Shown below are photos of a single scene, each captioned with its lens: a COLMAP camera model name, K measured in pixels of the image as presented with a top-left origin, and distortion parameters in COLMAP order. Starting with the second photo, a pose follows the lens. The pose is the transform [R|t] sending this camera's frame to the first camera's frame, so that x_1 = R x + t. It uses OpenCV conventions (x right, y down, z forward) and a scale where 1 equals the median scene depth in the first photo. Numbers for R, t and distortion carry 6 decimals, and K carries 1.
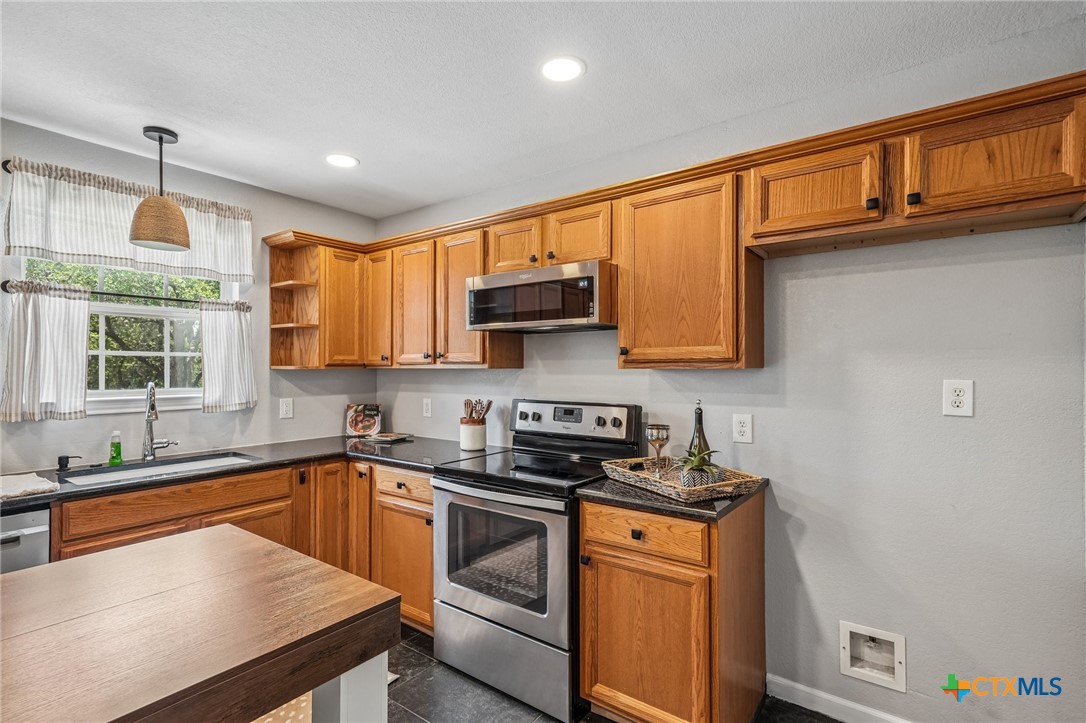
lens RADIAL K [[515.3, 0, 543.0], [0, 515.3, 361.5], [0, 0, 1]] dist [0.003356, 0.000517]
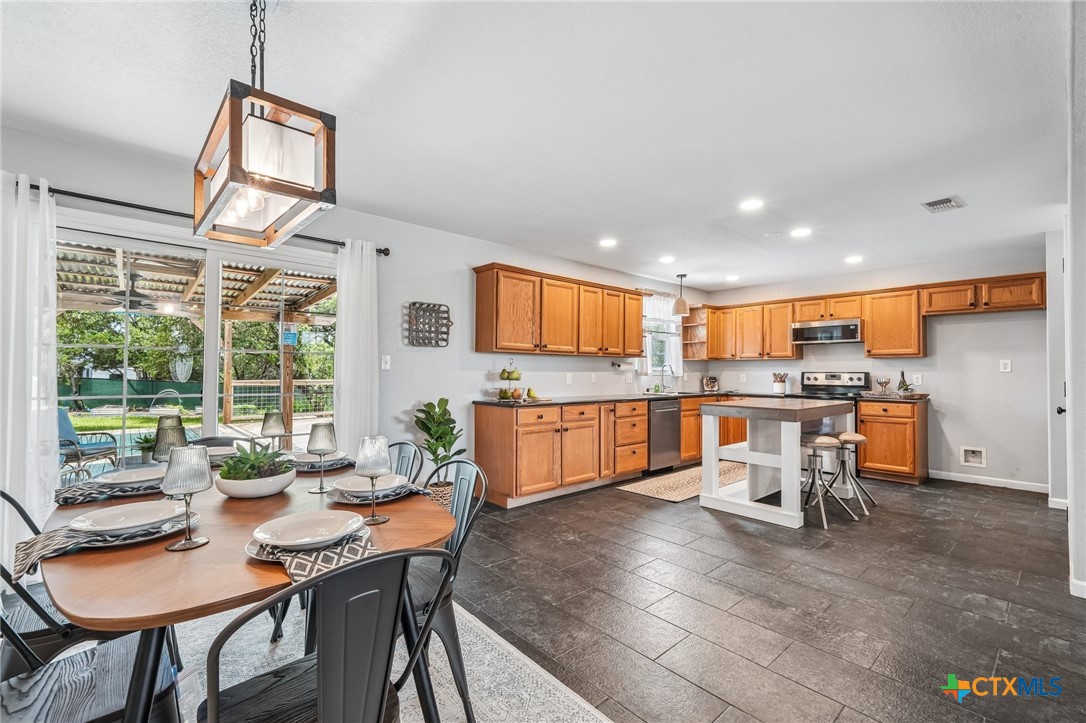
lens RADIAL K [[468.1, 0, 539.3], [0, 468.1, 361.2], [0, 0, 1]] dist [-0.000786, -0.000174]
pose [[0.980519, 0.000681, -0.196422, -1.057186], [-0.003085, 0.999924, -0.011933, 0.067127], [0.196399, 0.012307, 0.980447, -1.762251]]
